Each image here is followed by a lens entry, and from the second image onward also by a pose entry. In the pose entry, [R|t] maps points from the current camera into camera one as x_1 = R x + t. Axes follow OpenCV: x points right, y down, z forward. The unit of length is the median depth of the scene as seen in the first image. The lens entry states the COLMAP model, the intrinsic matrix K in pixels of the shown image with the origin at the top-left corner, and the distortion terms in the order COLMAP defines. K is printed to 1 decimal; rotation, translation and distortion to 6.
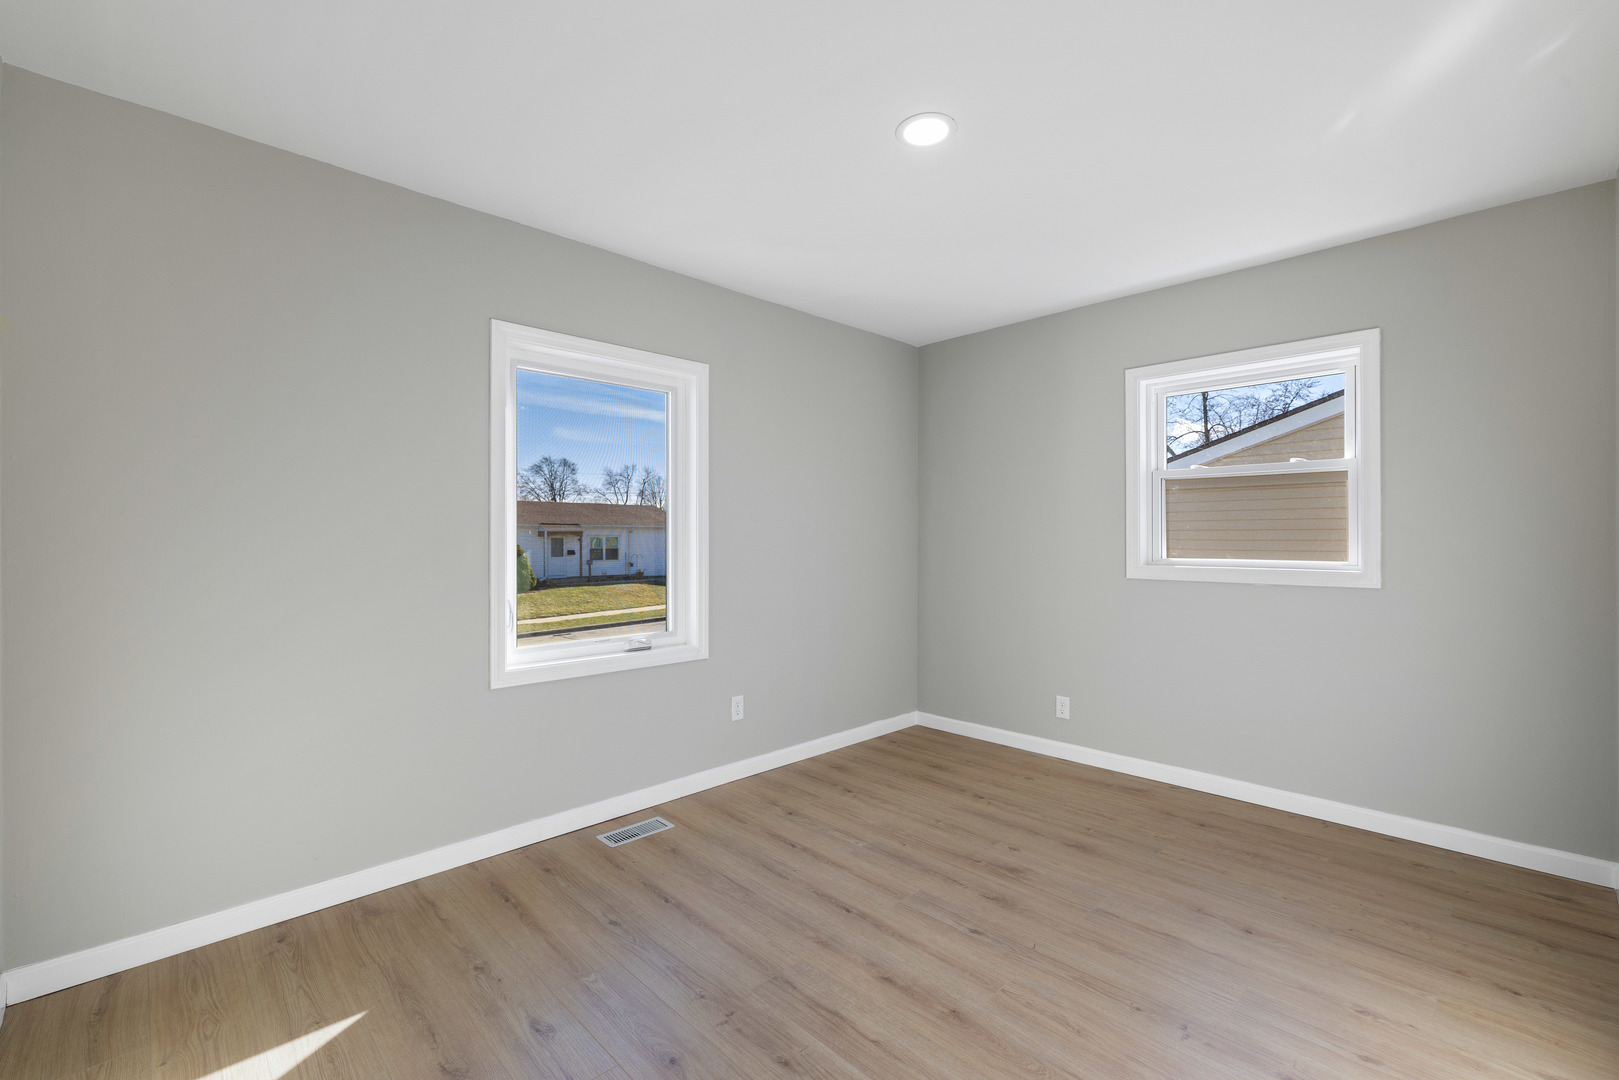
lens RADIAL K [[699.4, 0, 813.4], [0, 699.4, 535.6], [0, 0, 1]] dist [-0.002273, -0.000110]
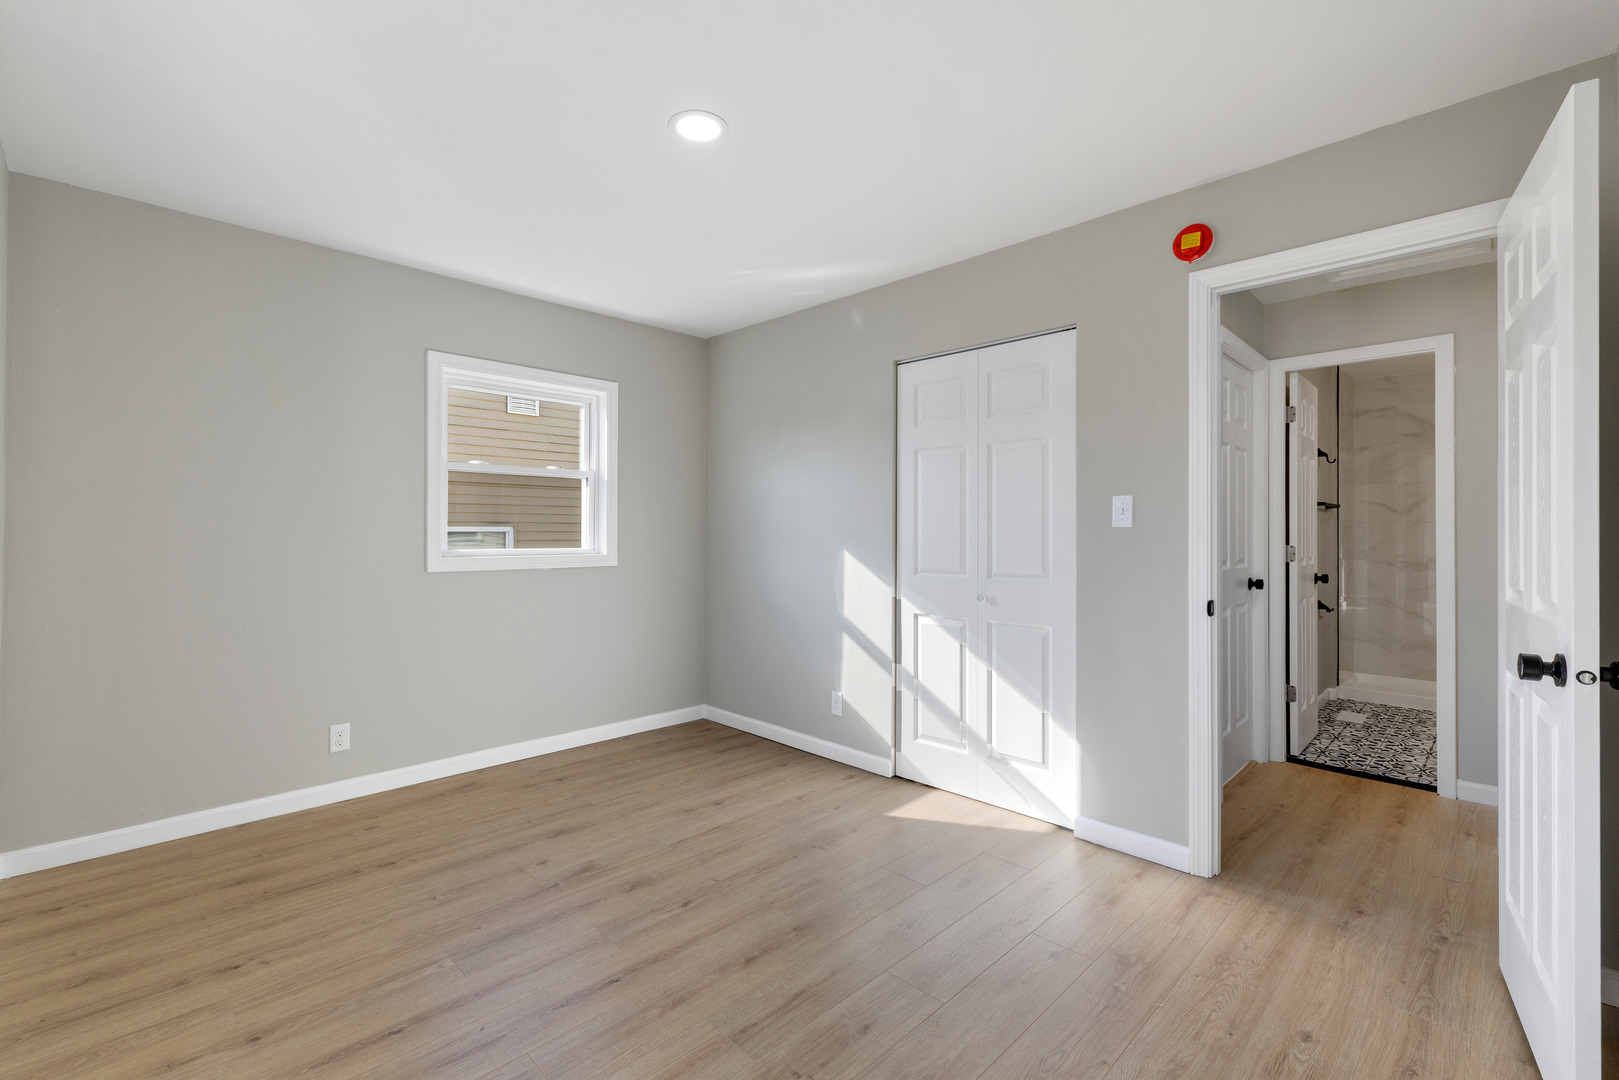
lens RADIAL K [[703.9, 0, 809.9], [0, 703.9, 525.7], [0, 0, 1]] dist [0.001510, 0.000322]
pose [[-0.006208, 0.006308, 0.999961, -0.625151], [-0.005986, 0.999962, -0.006346, 0.001544], [-0.999963, -0.006025, -0.006170, 0.616909]]
